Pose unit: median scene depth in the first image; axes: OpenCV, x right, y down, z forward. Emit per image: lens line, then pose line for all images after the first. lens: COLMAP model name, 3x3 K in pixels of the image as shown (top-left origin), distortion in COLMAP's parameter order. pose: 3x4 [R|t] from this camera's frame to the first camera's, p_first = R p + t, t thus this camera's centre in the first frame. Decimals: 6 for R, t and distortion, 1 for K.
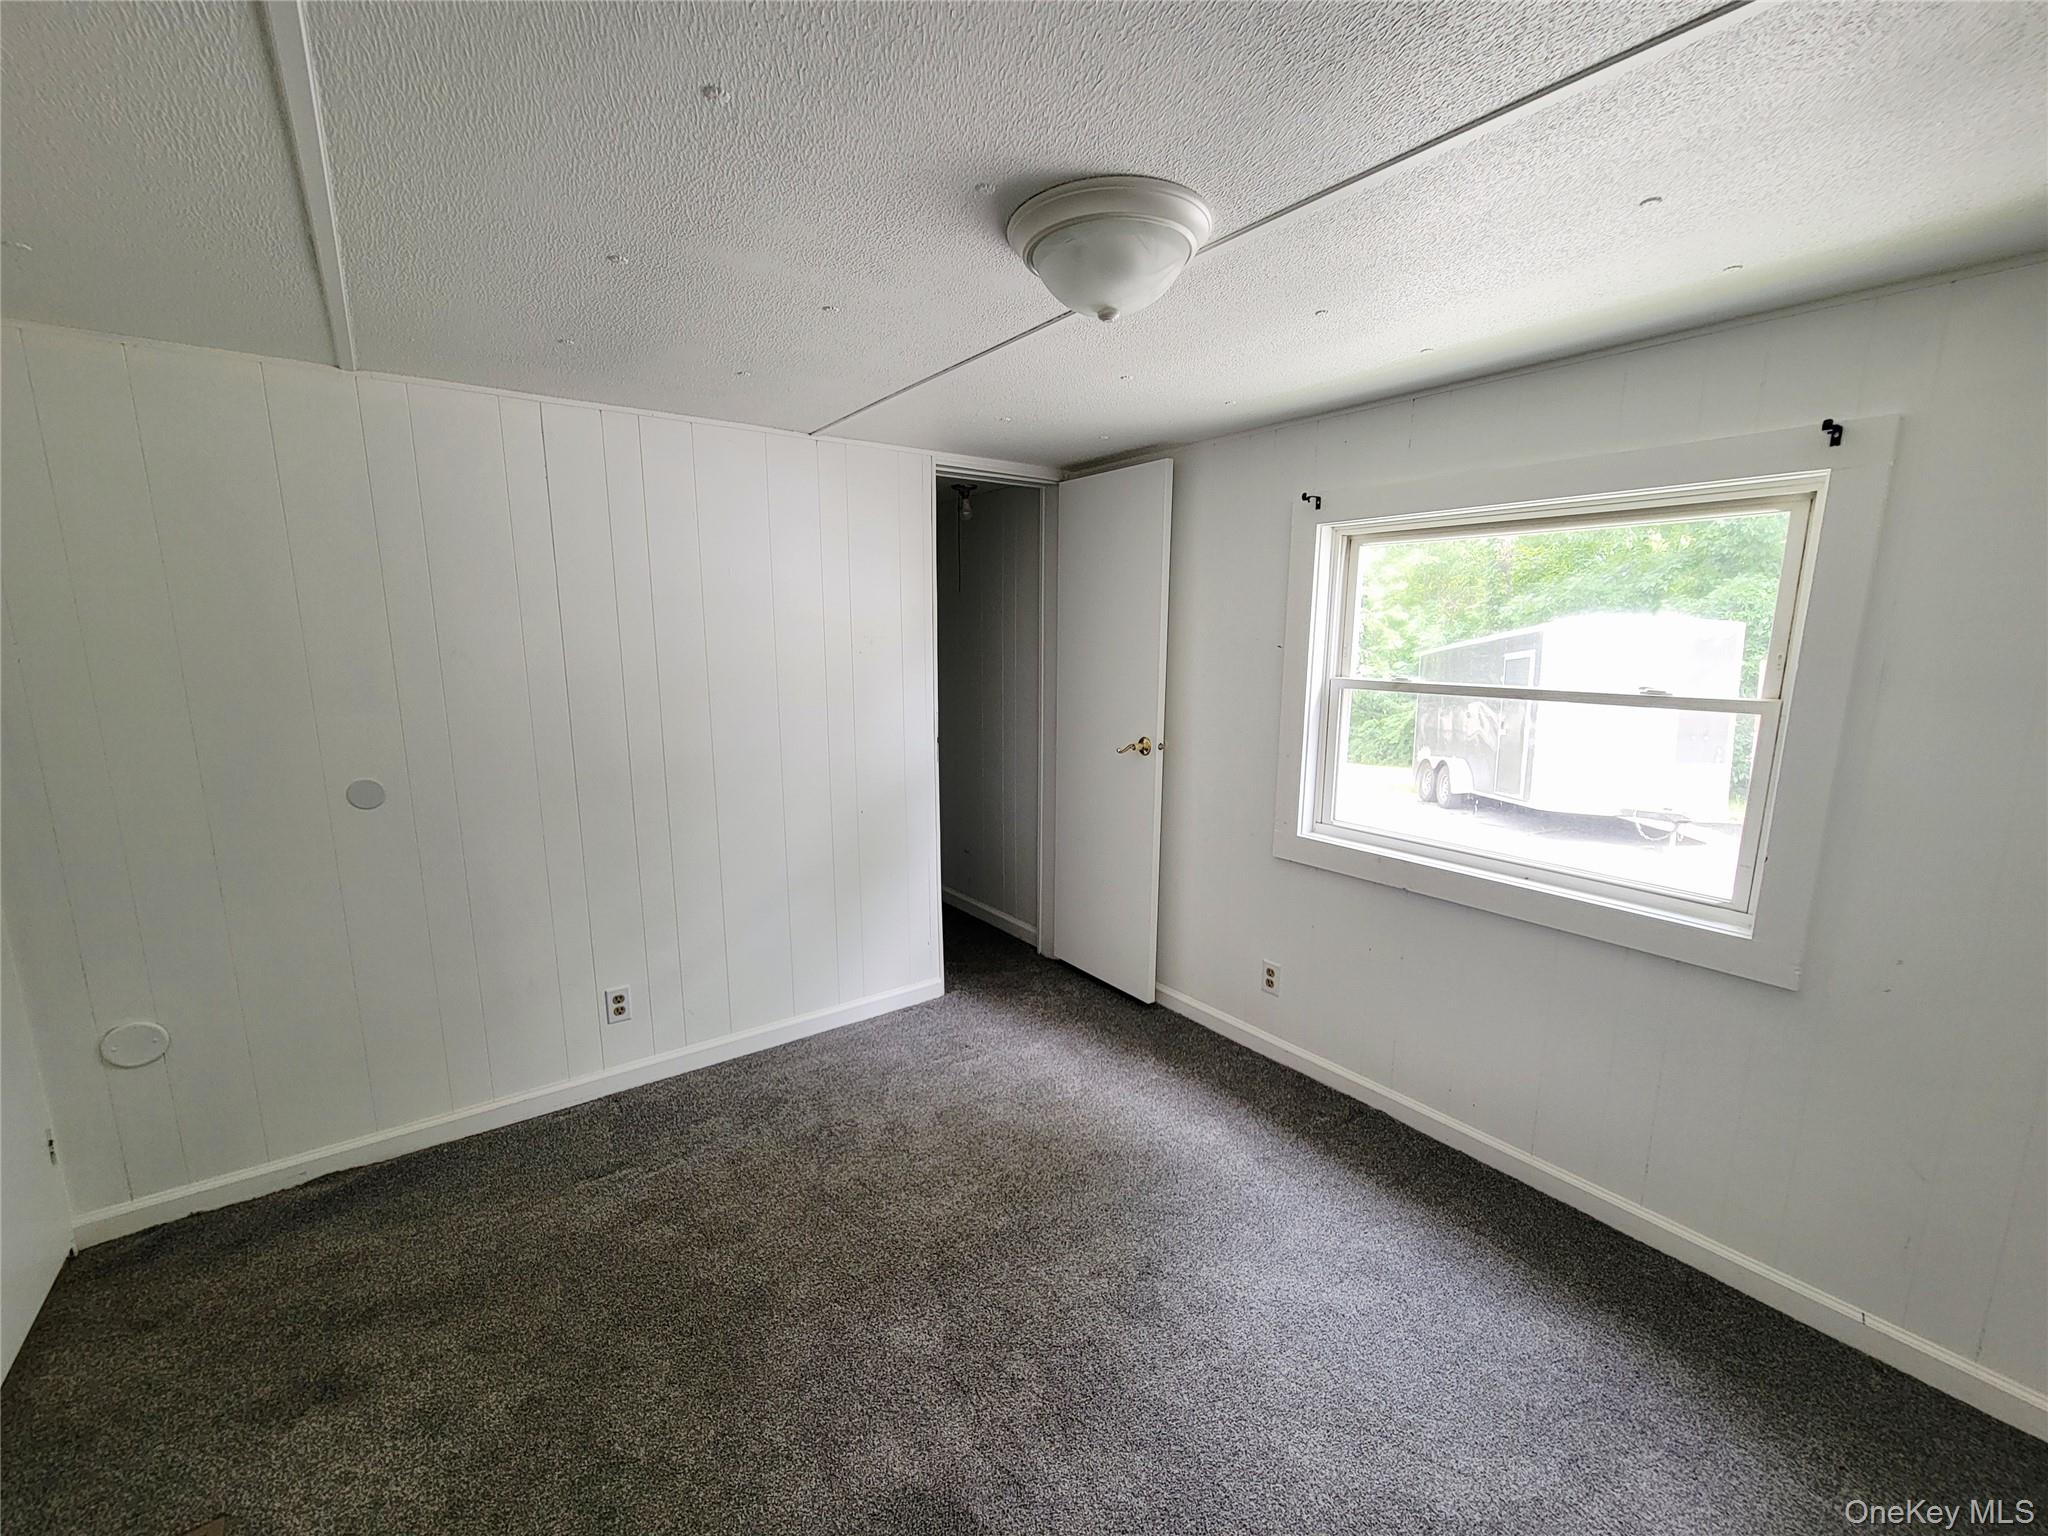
lens RADIAL K [[843.5, 0, 1015.2], [0, 843.5, 783.5], [0, 0, 1]] dist [0.000248, 0.000264]
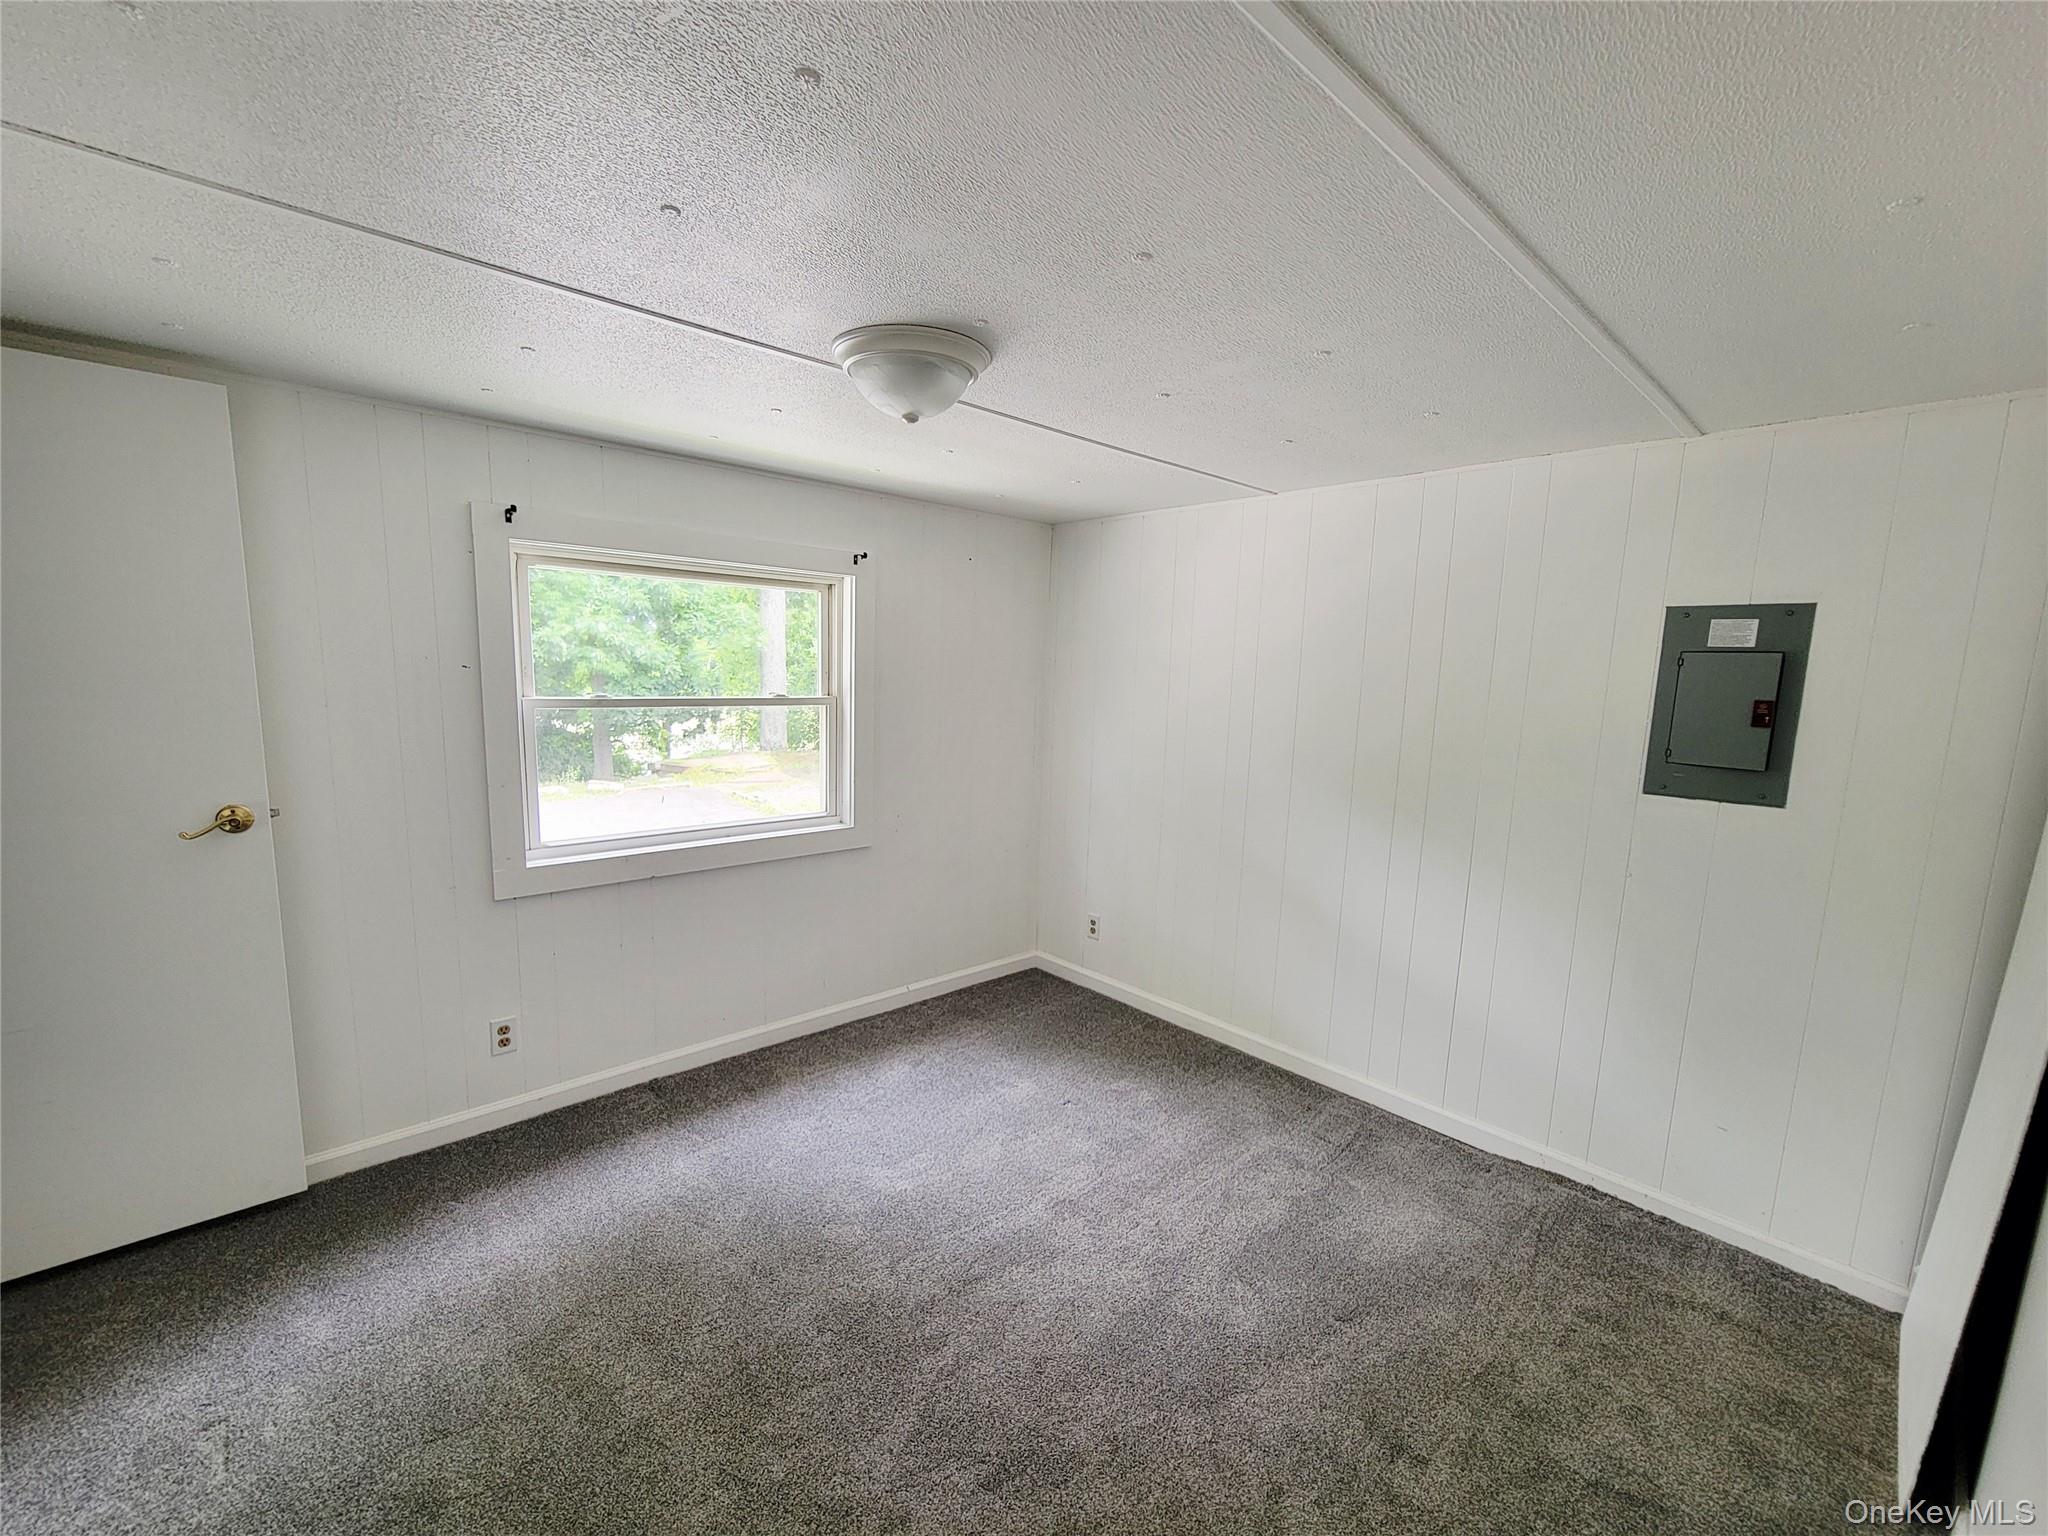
lens RADIAL K [[843.5, 0, 1015.2], [0, 843.5, 783.5], [0, 0, 1]] dist [0.000248, 0.000264]
pose [[-0.109634, -0.139529, 0.984130, -0.647795], [0.157895, 0.975082, 0.155836, -0.091190], [-0.981351, 0.172475, -0.084871, 0.539966]]
